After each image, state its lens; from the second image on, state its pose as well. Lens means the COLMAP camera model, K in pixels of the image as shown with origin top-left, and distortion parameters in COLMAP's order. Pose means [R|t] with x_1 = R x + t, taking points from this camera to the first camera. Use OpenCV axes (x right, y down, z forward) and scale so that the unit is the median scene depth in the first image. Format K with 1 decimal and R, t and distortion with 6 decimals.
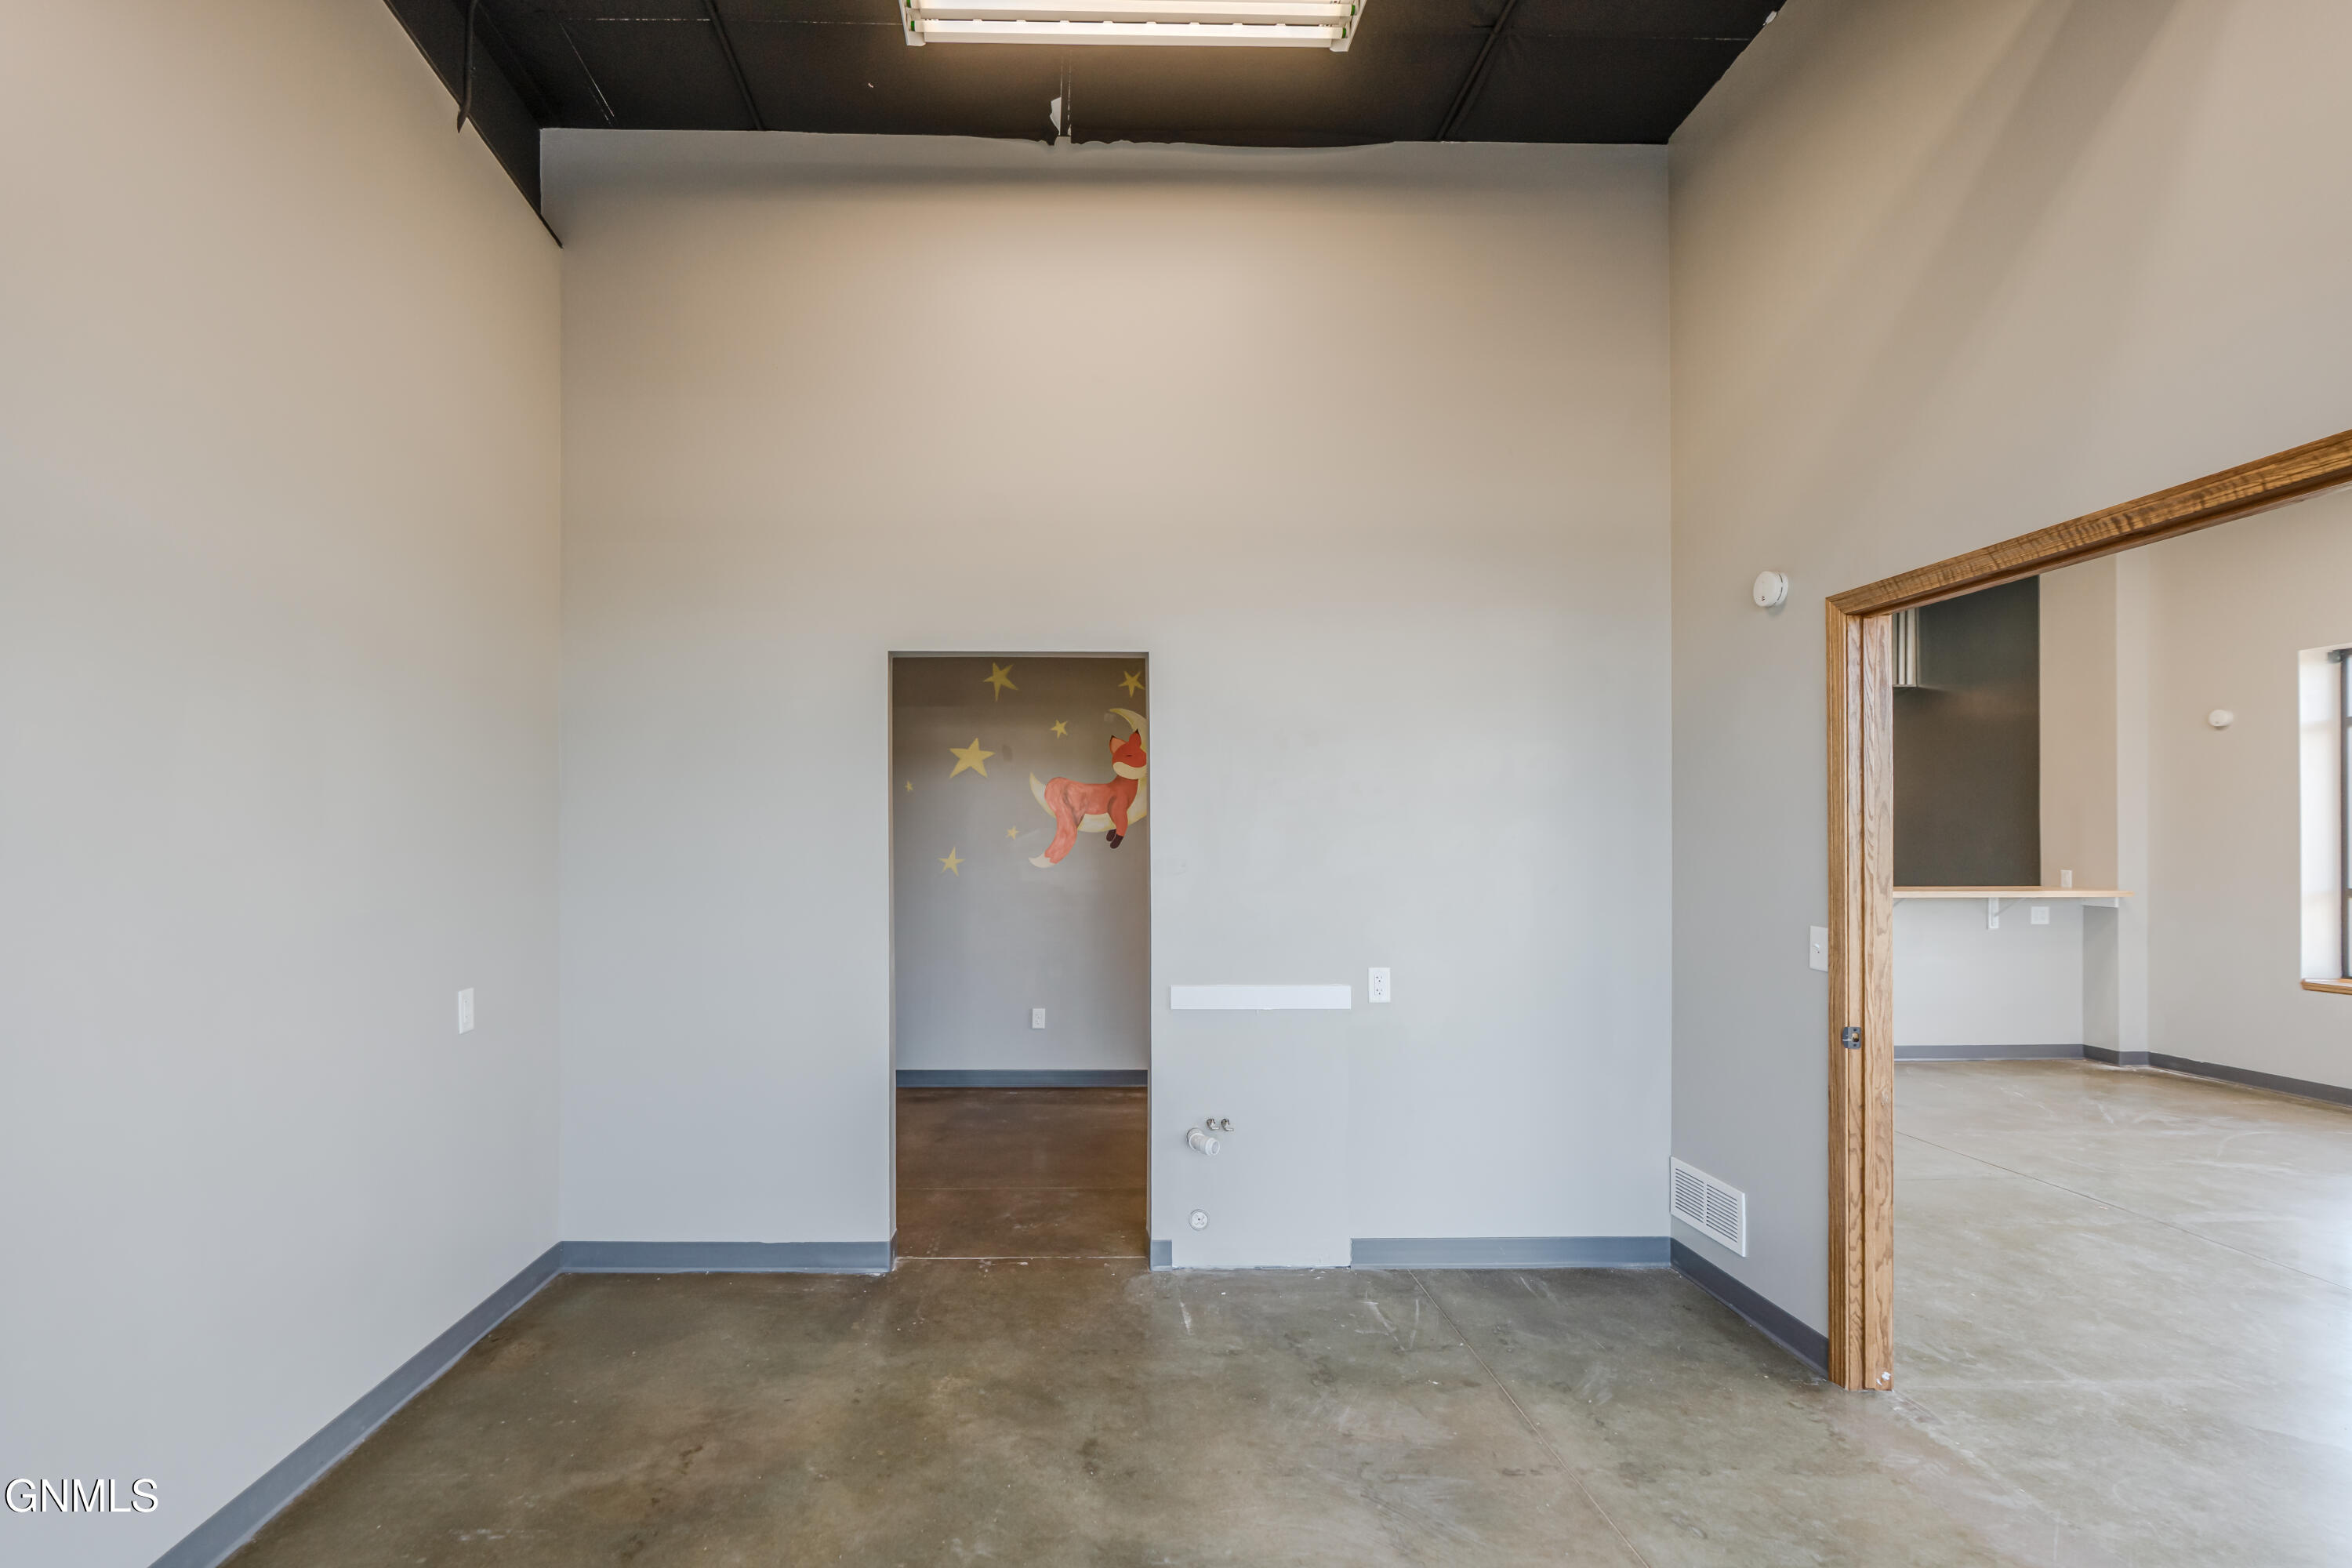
lens RADIAL K [[1087.1, 0, 1048.3], [0, 1087.1, 830.2], [0, 0, 1]] dist [-0.004212, 0.003731]
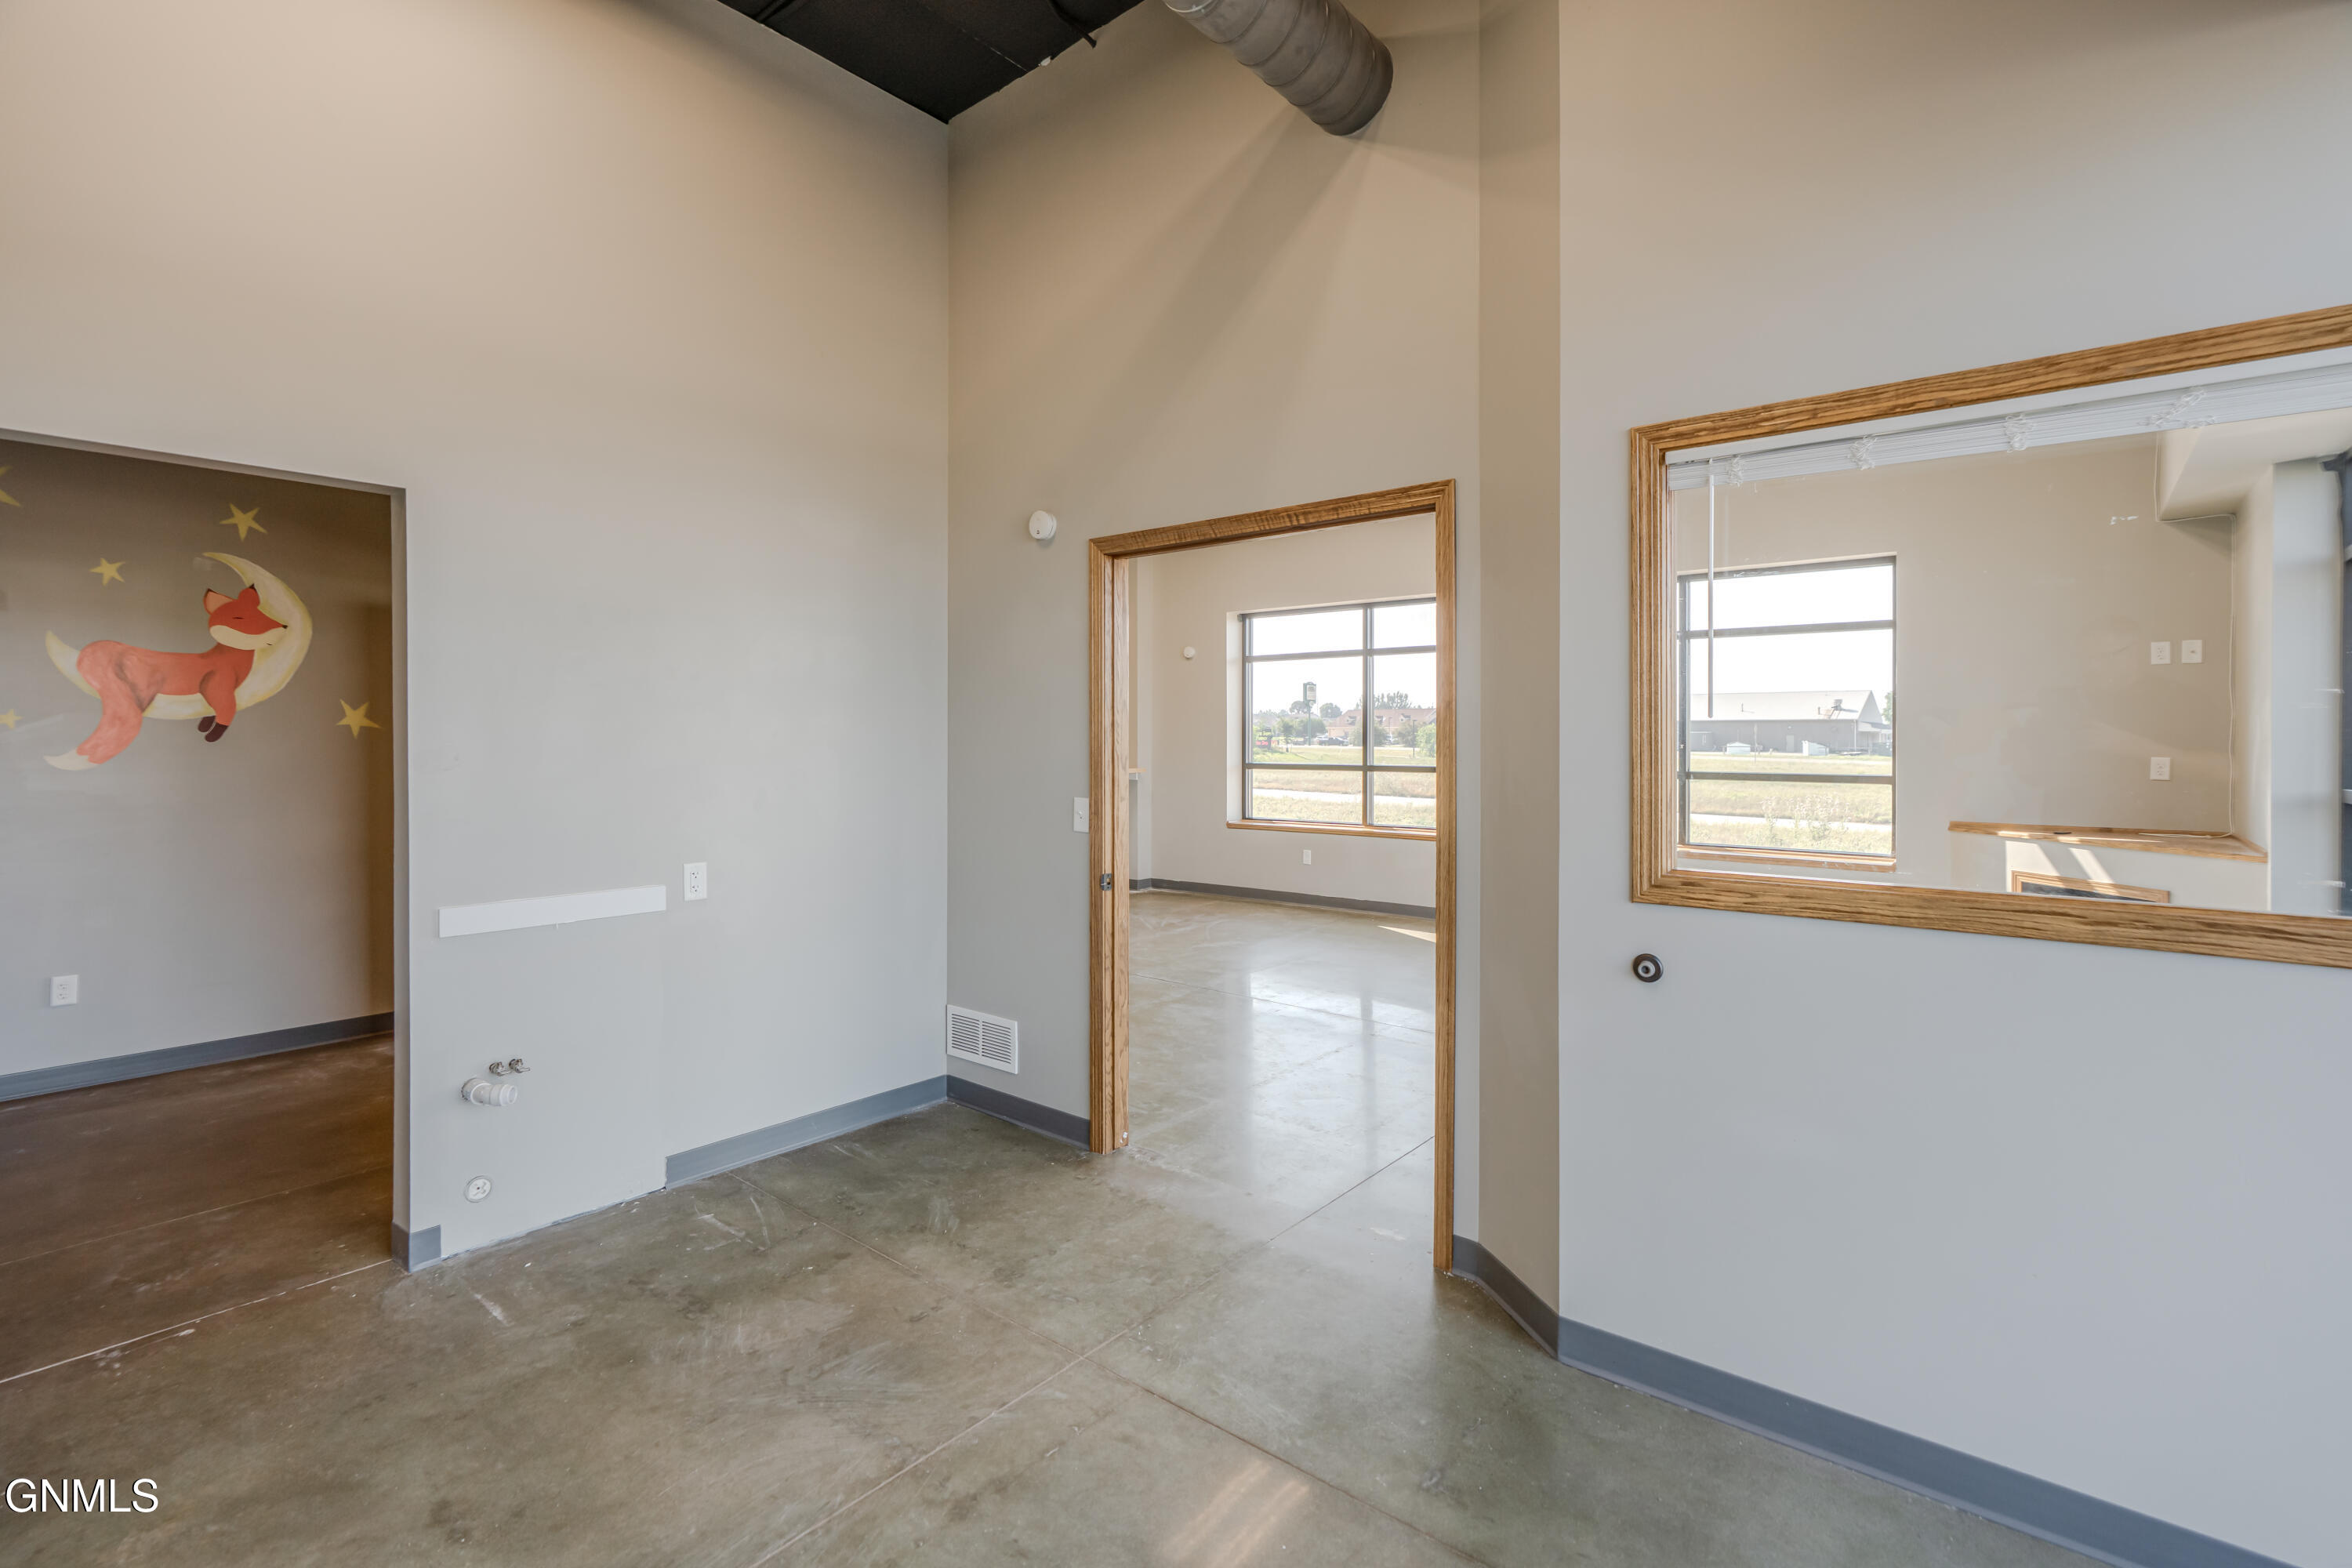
lens RADIAL K [[1087.1, 0, 1121.4], [0, 1087.1, 729.1], [0, 0, 1]] dist [-0.004212, 0.003731]
pose [[0.661255, 0.005931, 0.750137, -0.193487], [-0.008037, 0.999967, -0.000821, 0.008663], [-0.750118, -0.005486, 0.661281, 0.114477]]
